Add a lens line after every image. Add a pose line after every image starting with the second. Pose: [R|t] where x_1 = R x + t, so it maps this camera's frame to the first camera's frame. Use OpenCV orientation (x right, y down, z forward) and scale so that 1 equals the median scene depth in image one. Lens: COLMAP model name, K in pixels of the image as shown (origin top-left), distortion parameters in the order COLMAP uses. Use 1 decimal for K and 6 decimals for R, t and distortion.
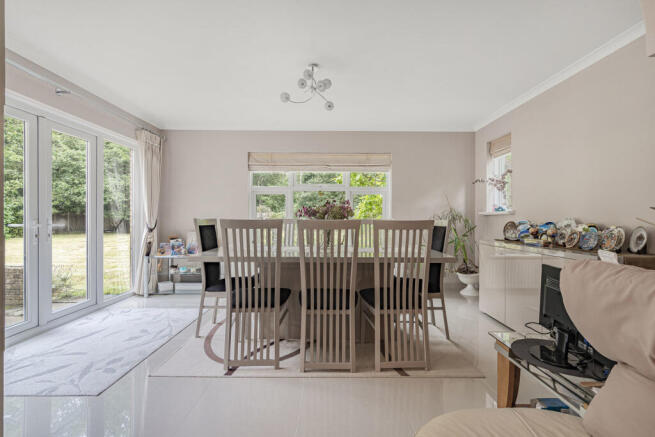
lens RADIAL K [[300.4, 0, 325.6], [0, 300.4, 218.3], [0, 0, 1]] dist [0.000869, 0.001563]
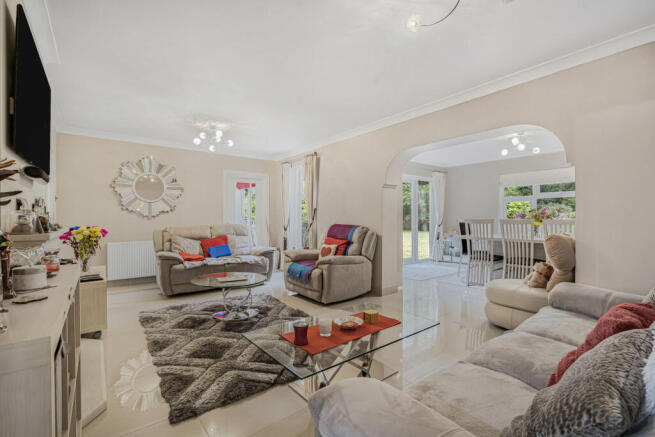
lens RADIAL K [[300.4, 0, 325.6], [0, 300.4, 218.2], [0, 0, 1]] dist [0.000869, 0.001563]
pose [[0.616056, 0.006352, -0.787677, 0.433323], [-0.007590, 0.999969, 0.002127, -0.005809], [0.787666, 0.004668, 0.616085, -0.677654]]
